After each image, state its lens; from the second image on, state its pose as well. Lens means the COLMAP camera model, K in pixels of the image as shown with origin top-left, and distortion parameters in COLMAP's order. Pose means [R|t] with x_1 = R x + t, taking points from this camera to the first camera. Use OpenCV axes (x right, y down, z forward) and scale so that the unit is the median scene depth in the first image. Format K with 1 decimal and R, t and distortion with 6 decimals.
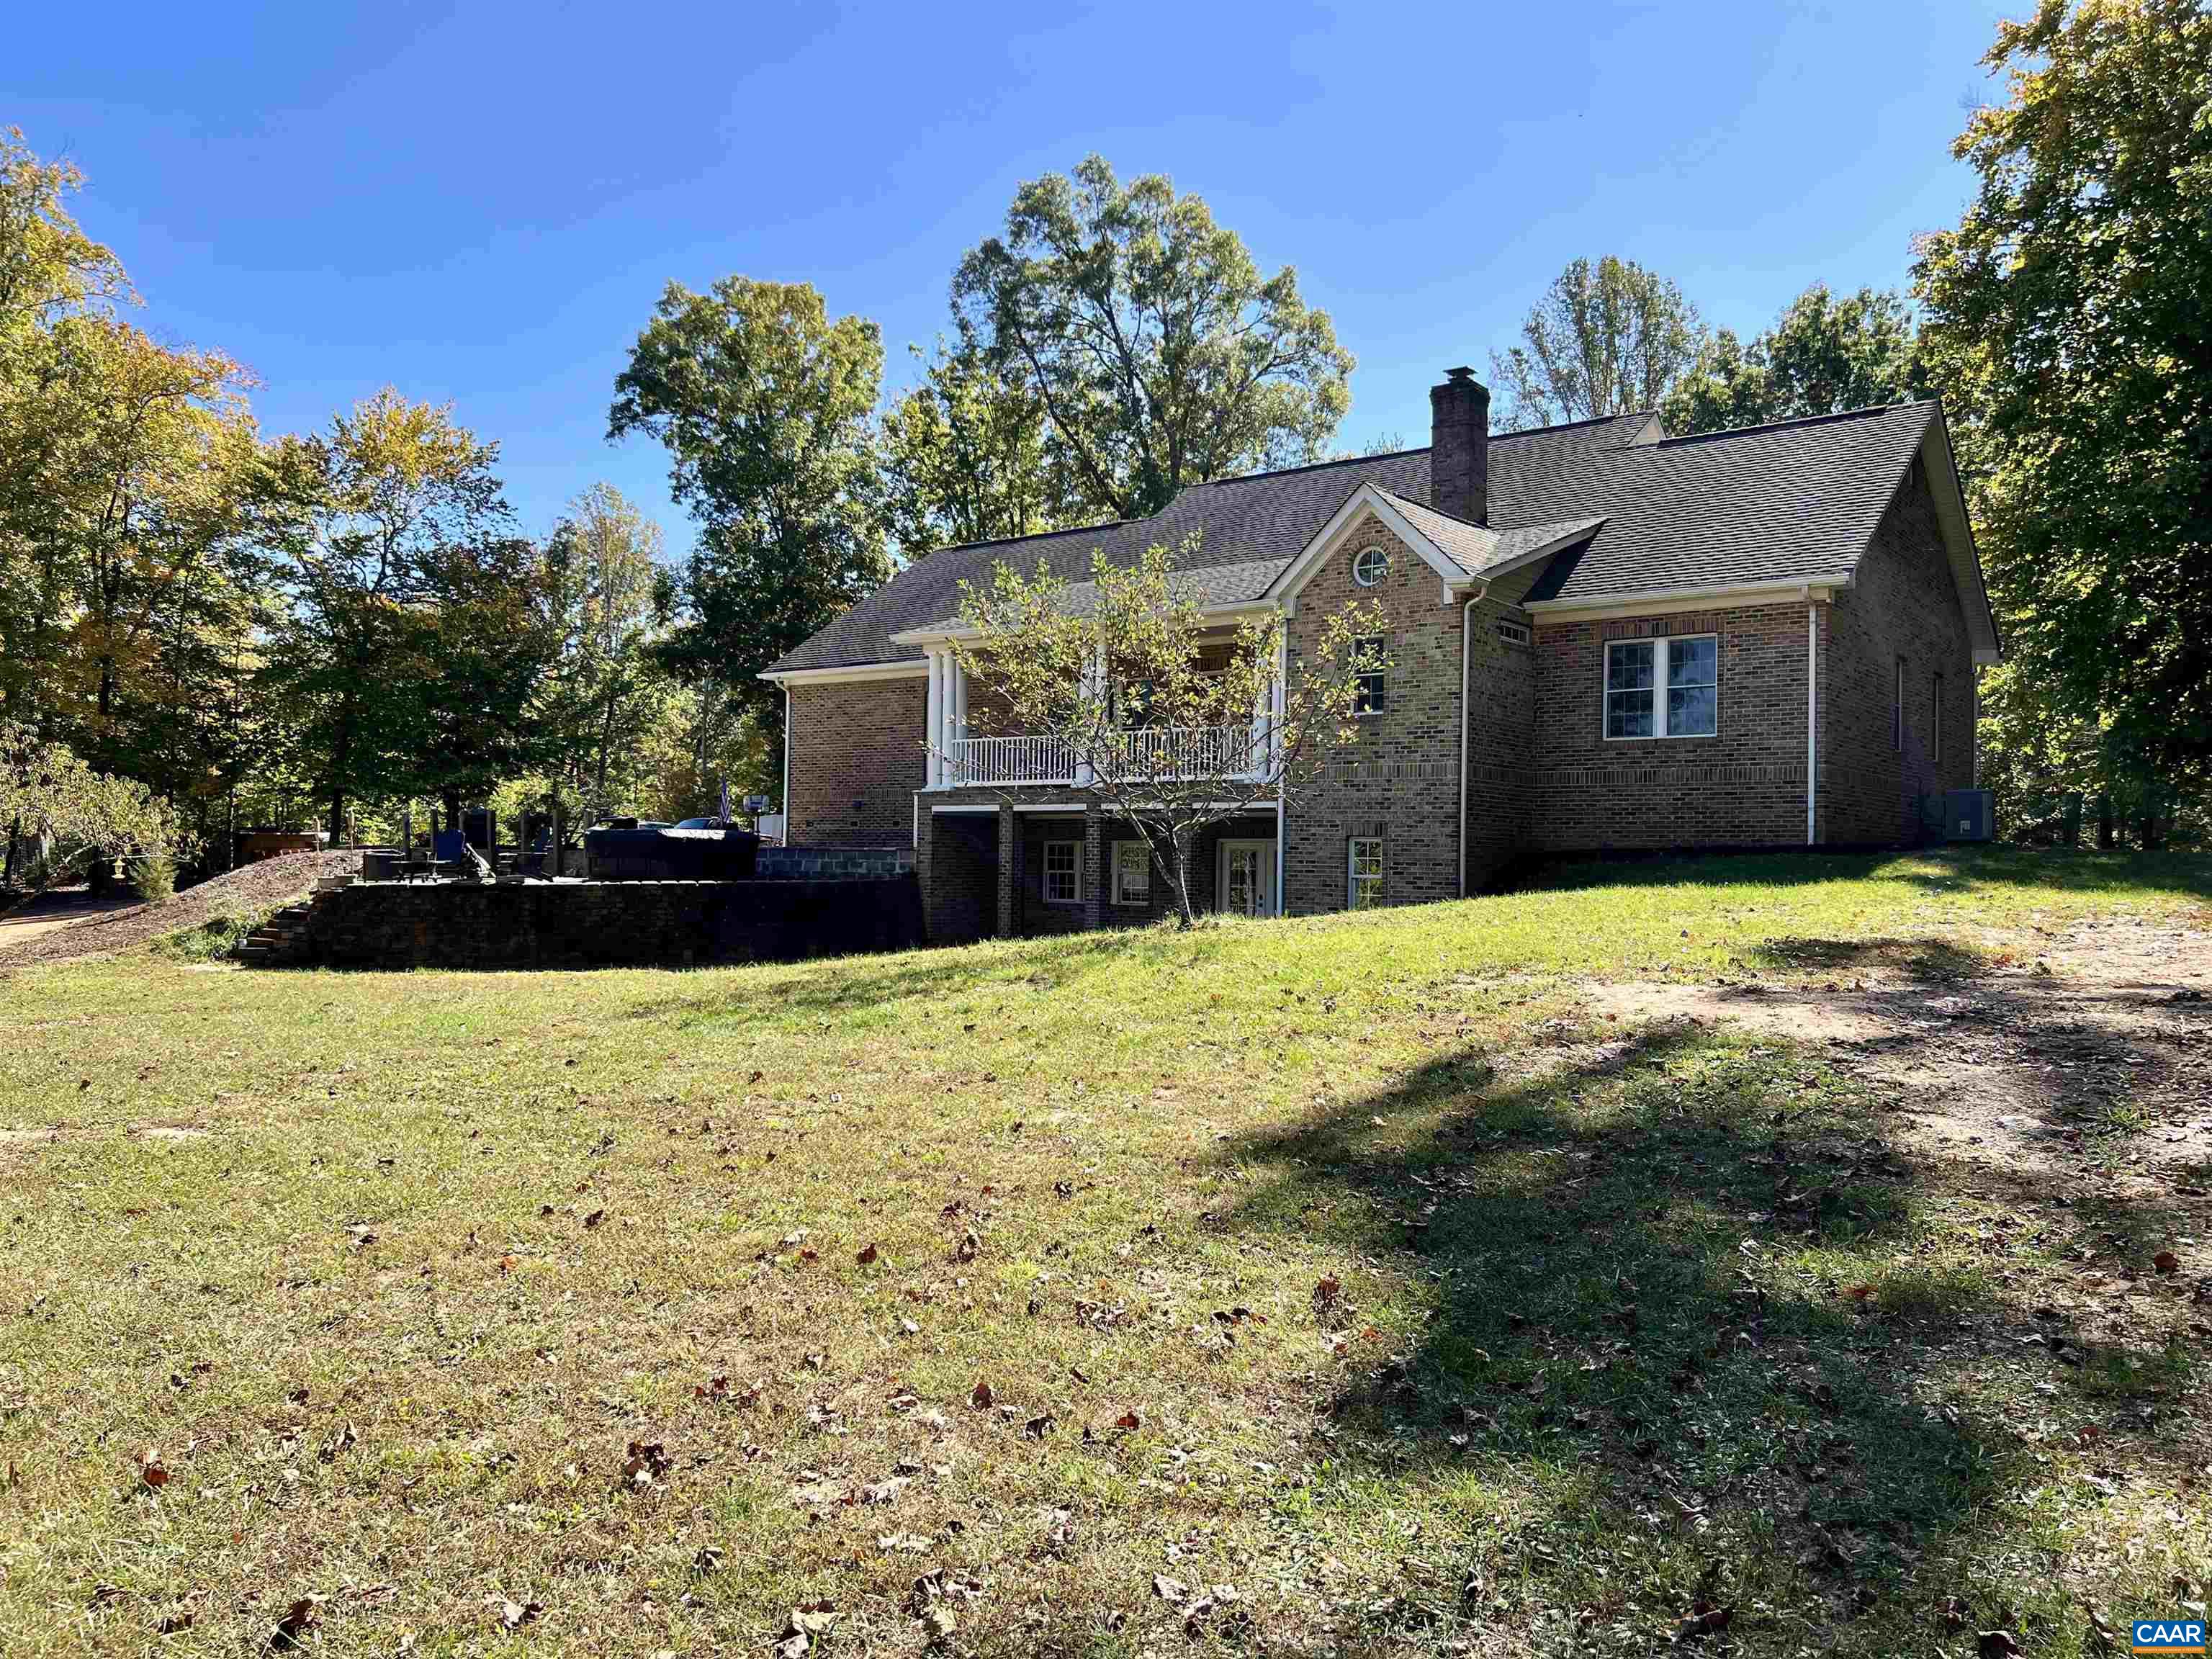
lens RADIAL K [[1670.0, 0, 1106.0], [0, 1670.0, 829.5], [0, 0, 1]] dist [0.060813, 0.000343]
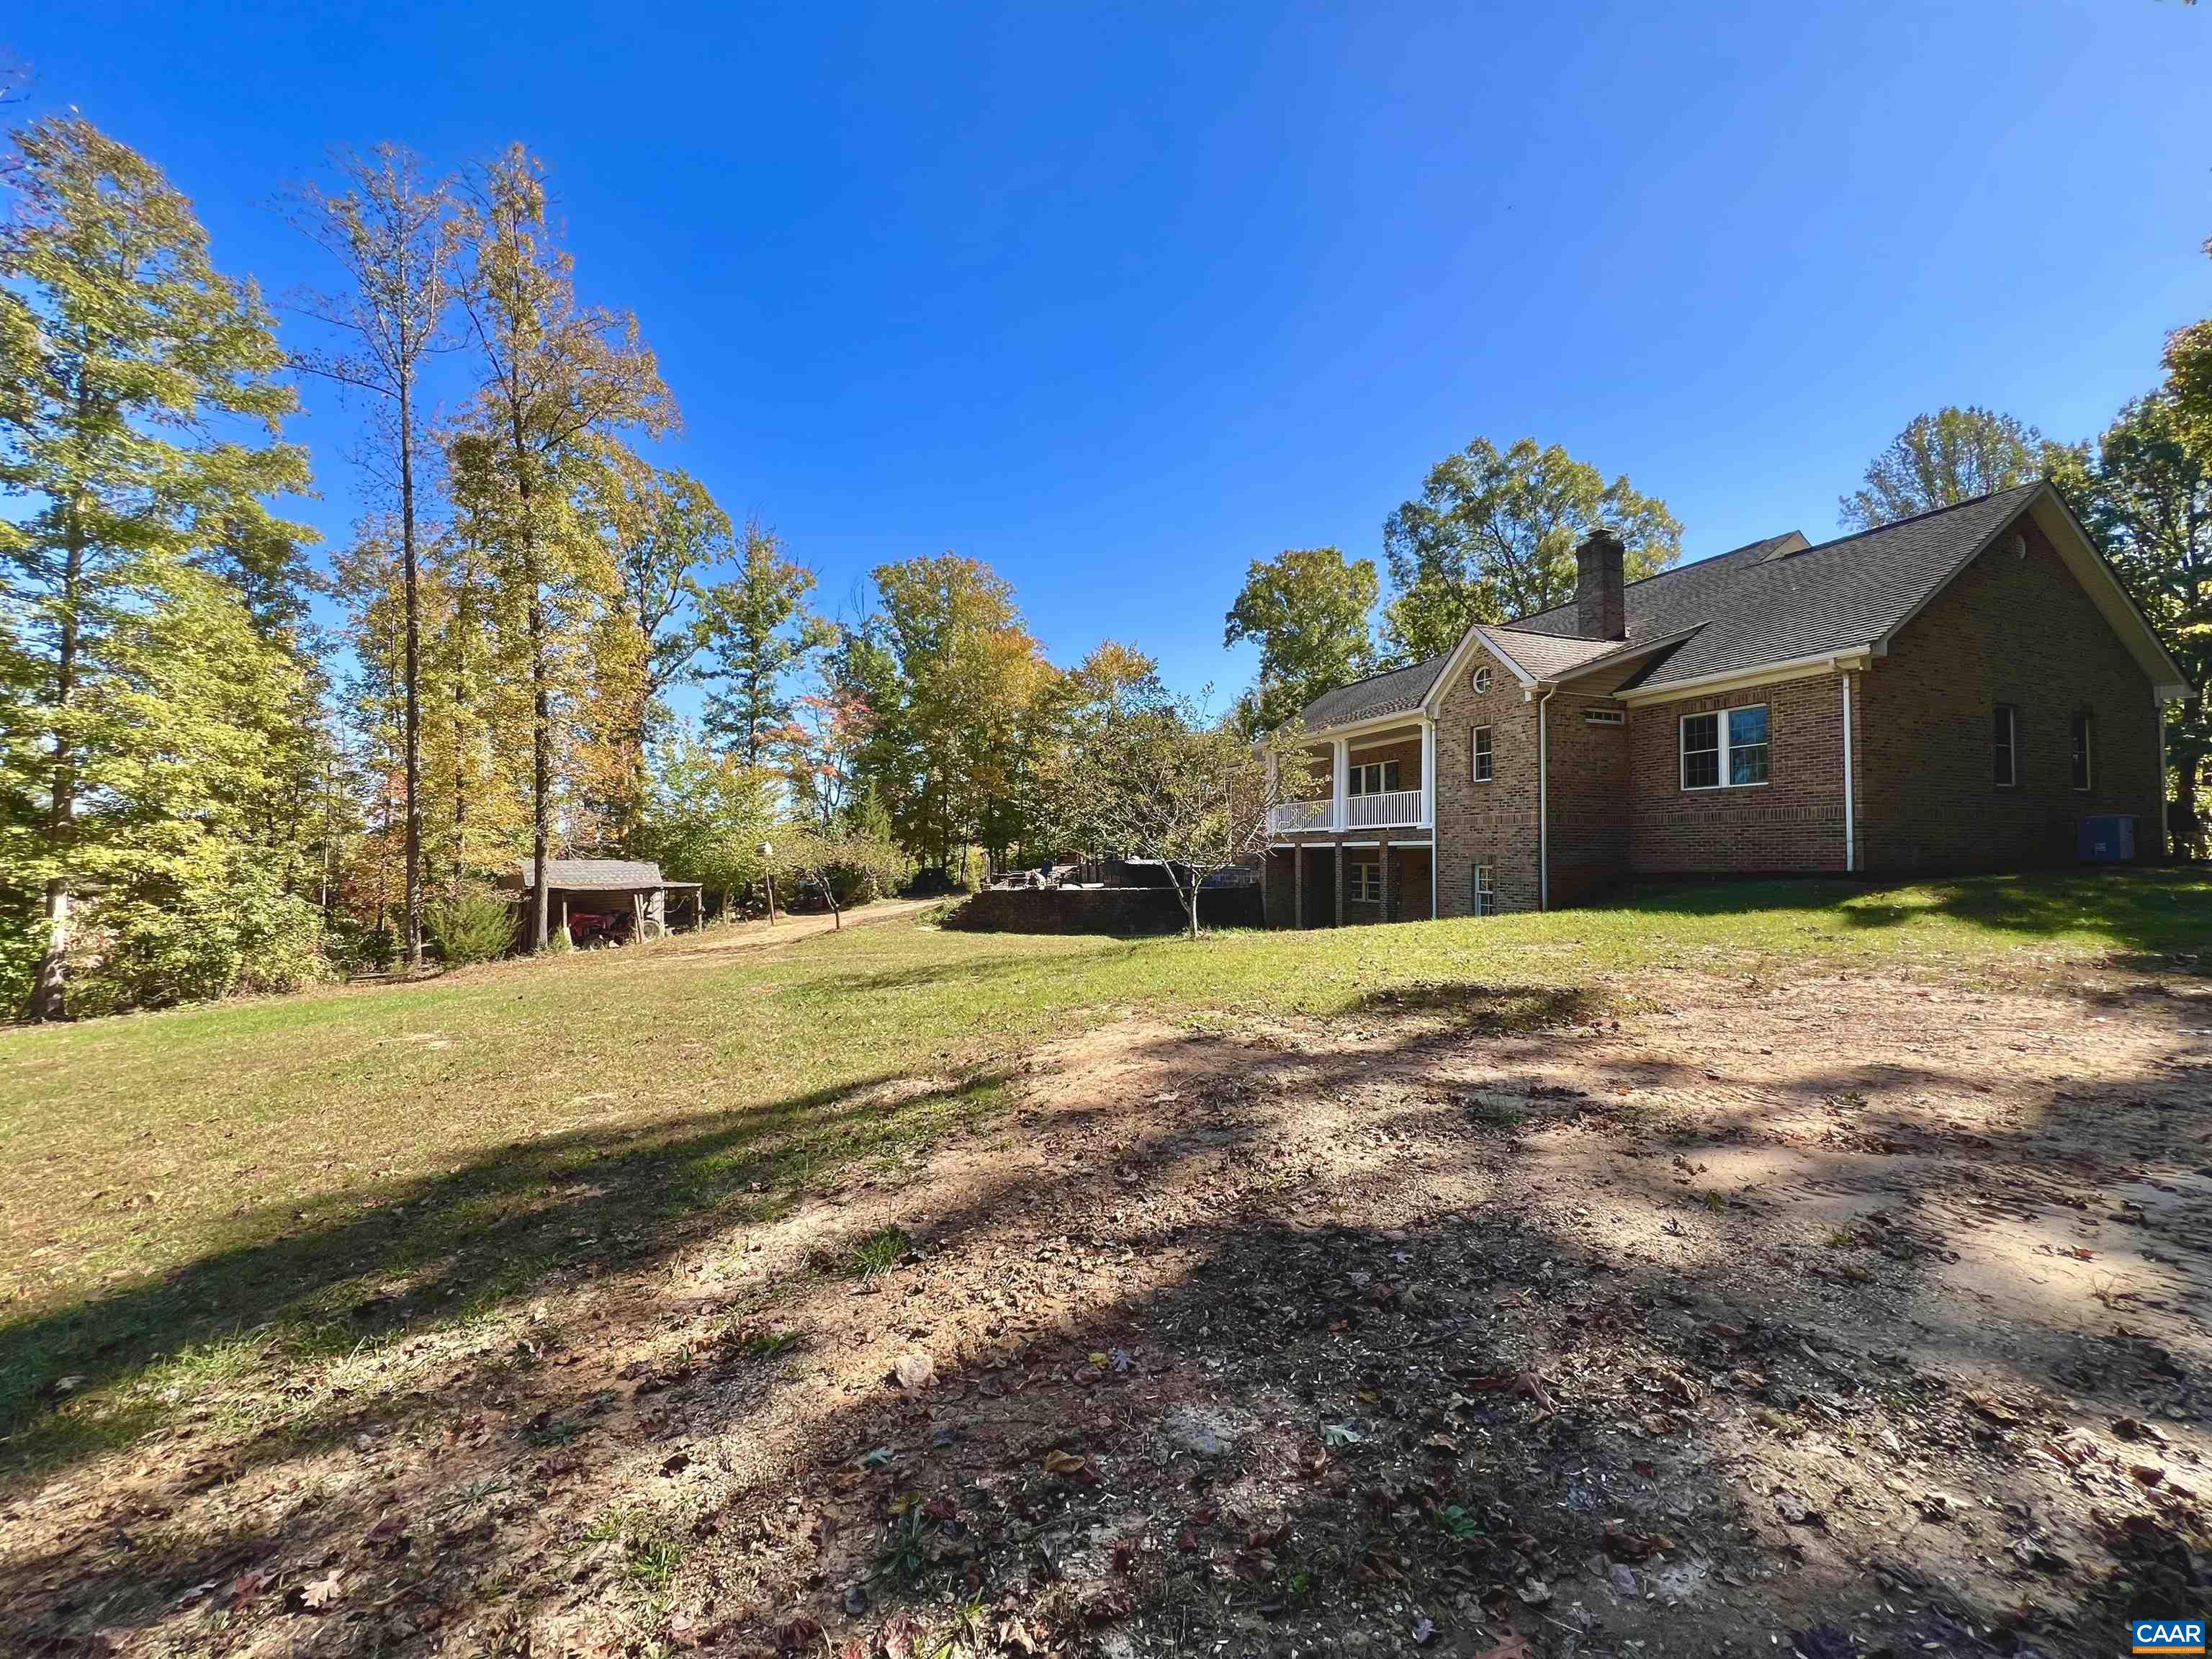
lens RADIAL K [[885.0, 0, 1106.0], [0, 885.0, 829.5], [0, 0, 1]] dist [0.023413, -0.000017]
pose [[0.866361, -0.029271, -0.498560, 0.144806], [0.022424, 0.999554, -0.019717, -0.010456], [0.498915, 0.005903, 0.866631, 0.090773]]
